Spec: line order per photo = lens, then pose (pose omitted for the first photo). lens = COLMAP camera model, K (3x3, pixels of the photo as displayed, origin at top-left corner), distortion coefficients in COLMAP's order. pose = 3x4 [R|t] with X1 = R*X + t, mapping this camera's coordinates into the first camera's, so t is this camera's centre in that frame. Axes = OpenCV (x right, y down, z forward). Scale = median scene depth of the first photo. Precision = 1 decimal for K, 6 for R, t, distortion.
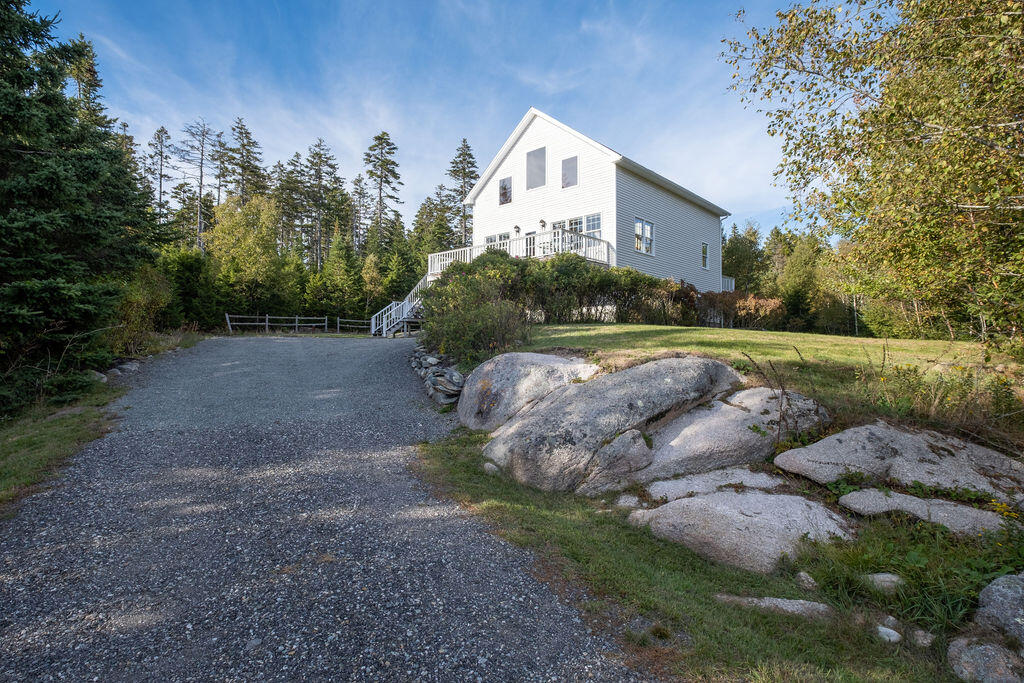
lens RADIAL K [[487.2, 0, 512.0], [0, 487.2, 341.5], [0, 0, 1]] dist [-0.000816, -0.000009]
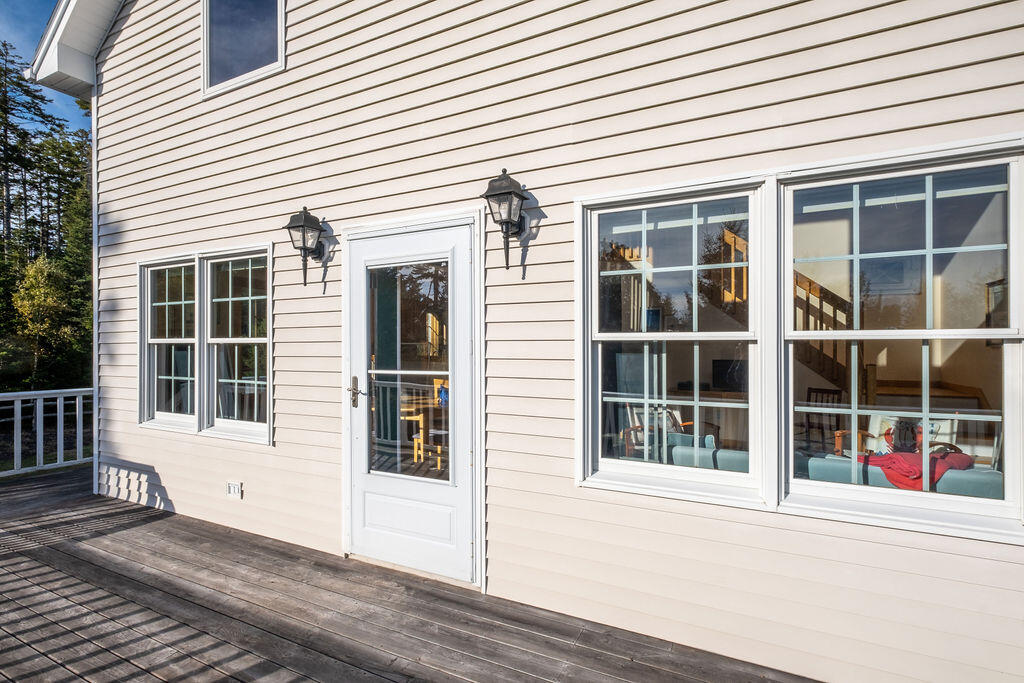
lens RADIAL K [[483.5, 0, 512.0], [0, 483.5, 341.5], [0, 0, 1]] dist [0.003189, 0.000662]
pose [[0.958421, -0.010306, 0.285171, 0.010685], [0.007649, 0.999916, 0.010430, -0.079222], [-0.285255, -0.007815, 0.958420, 0.333373]]
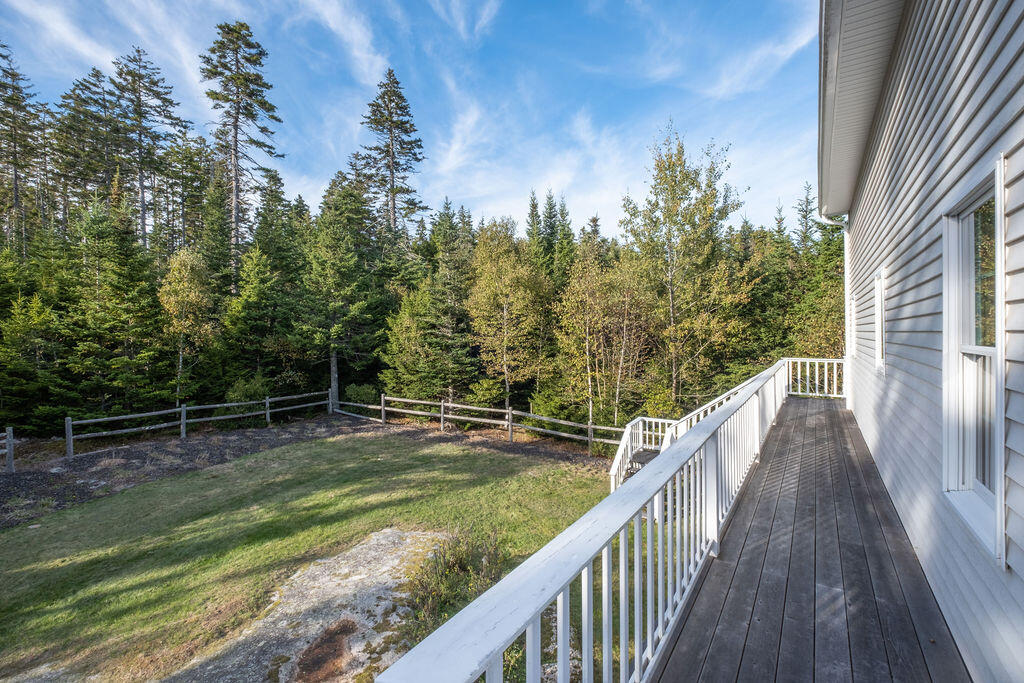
lens RADIAL K [[467.0, 0, 512.0], [0, 467.0, 341.5], [0, 0, 1]] dist [0.000875, 0.000111]
pose [[0.986524, -0.017509, 0.162678, -0.055247], [0.014112, 0.999658, 0.022014, -0.081064], [-0.163008, -0.019421, 0.986434, 0.428580]]
